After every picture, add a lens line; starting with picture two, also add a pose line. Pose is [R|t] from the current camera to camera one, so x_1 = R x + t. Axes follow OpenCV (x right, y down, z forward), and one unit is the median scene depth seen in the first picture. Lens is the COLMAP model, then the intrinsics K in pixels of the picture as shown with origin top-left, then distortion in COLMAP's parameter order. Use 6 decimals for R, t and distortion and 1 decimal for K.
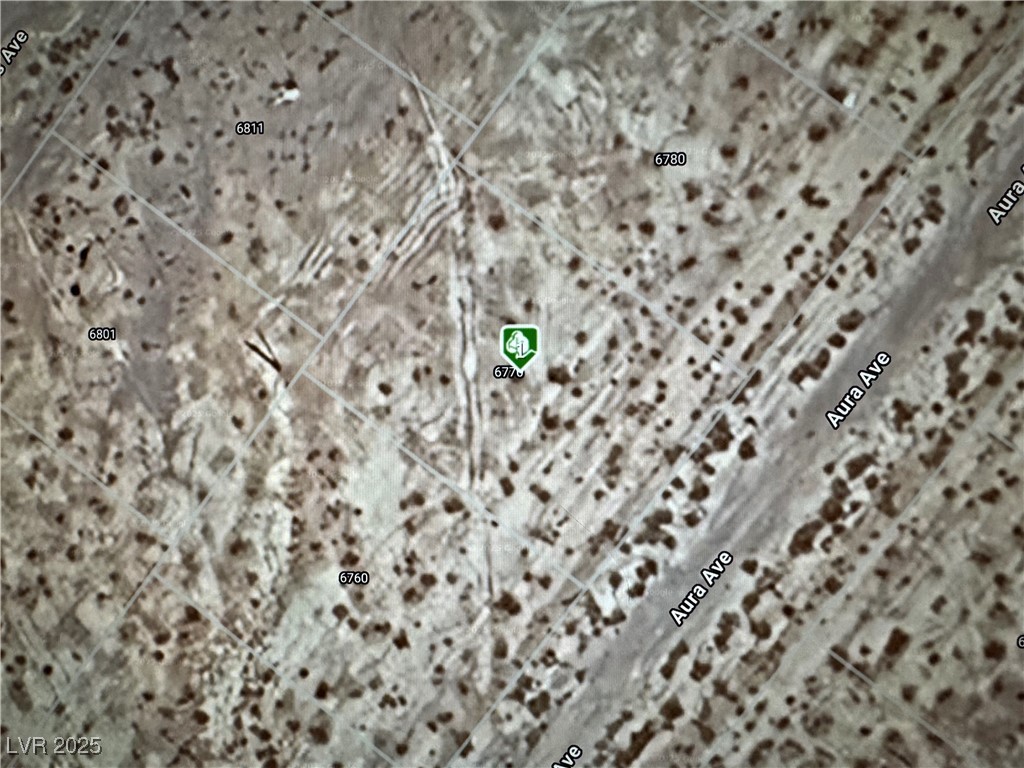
lens RADIAL K [[718.3, 0, 511.9], [0, 718.3, 382.0], [0, 0, 1]] dist [-0.001692, 0.000177]
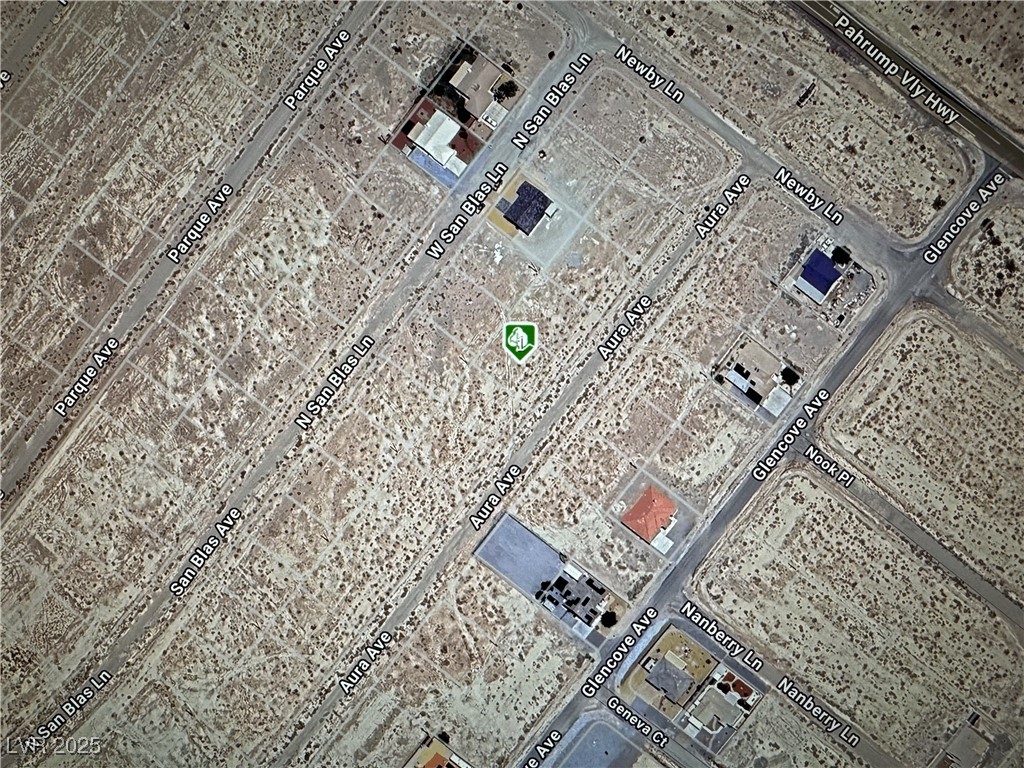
lens RADIAL K [[718.3, 0, 508.8], [0, 718.3, 383.7], [0, 0, 1]] dist [-0.001692, 0.000177]
pose [[0.999303, 0.014392, -0.034440, 0.101679], [-0.013945, 0.999816, 0.013187, 0.050730], [0.034624, -0.012697, 0.999320, -3.648698]]
